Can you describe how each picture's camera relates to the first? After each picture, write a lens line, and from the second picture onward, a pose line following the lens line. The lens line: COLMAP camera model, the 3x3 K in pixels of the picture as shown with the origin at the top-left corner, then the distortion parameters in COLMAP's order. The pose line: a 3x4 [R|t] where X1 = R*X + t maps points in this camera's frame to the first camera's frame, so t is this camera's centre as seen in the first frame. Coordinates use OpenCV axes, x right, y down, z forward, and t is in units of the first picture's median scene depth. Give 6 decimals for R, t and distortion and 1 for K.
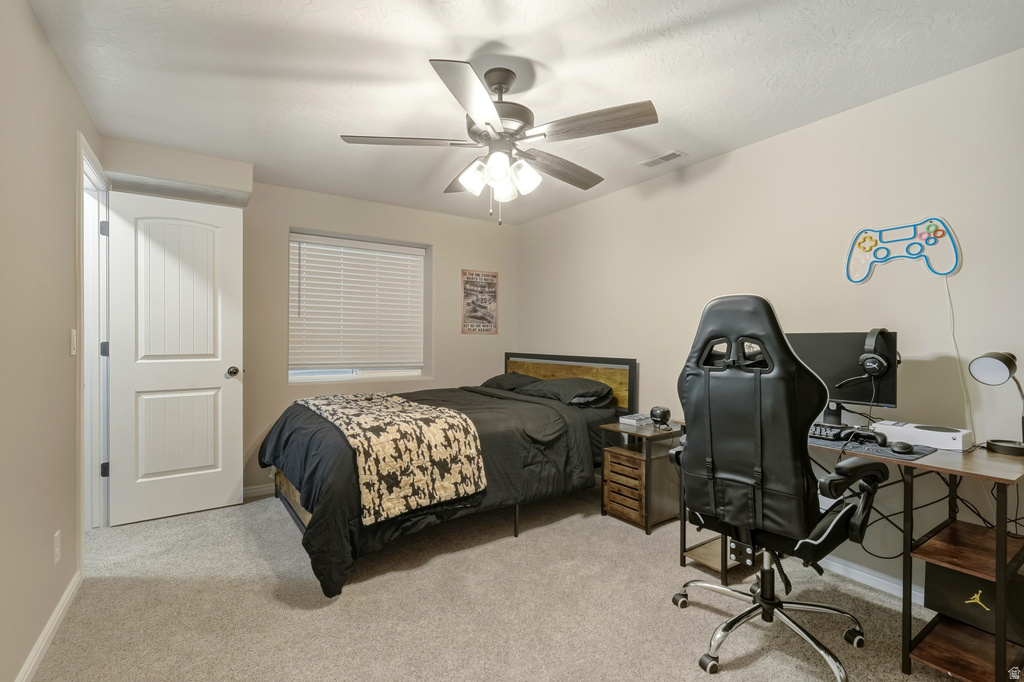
lens RADIAL K [[464.0, 0, 511.0], [0, 464.0, 347.8], [0, 0, 1]] dist [-0.007602, 0.002830]
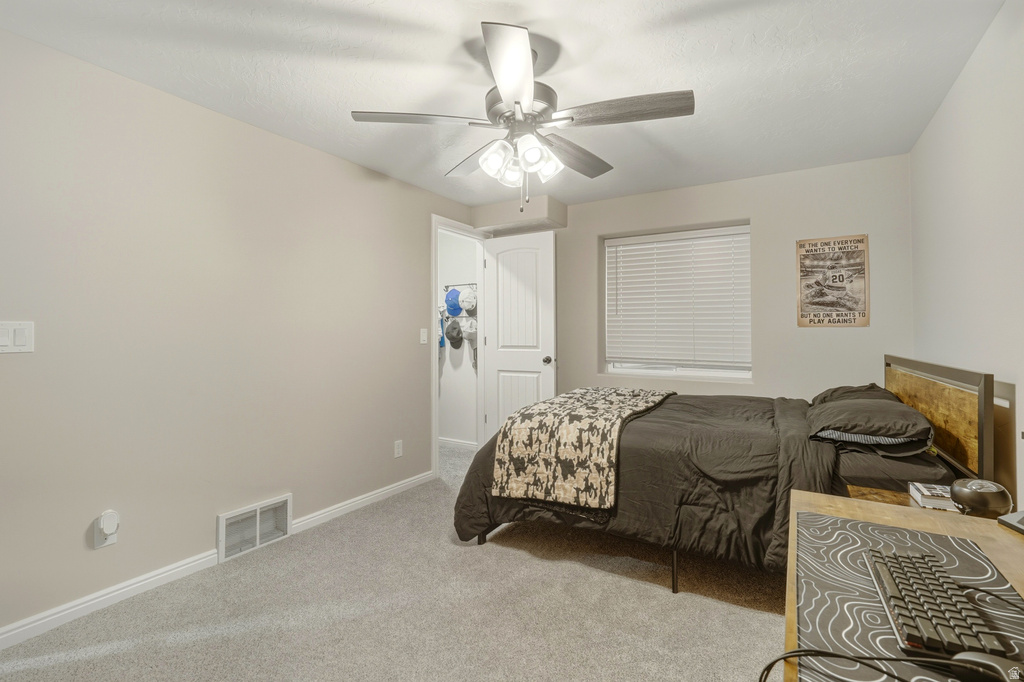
lens RADIAL K [[464.0, 0, 507.0], [0, 464.0, 332.0], [0, 0, 1]] dist [-0.007602, 0.002830]
pose [[0.424450, -0.007065, -0.905424, 0.638236], [-0.015606, 0.999764, -0.015117, -0.005791], [0.905317, 0.020546, 0.424240, 0.453148]]
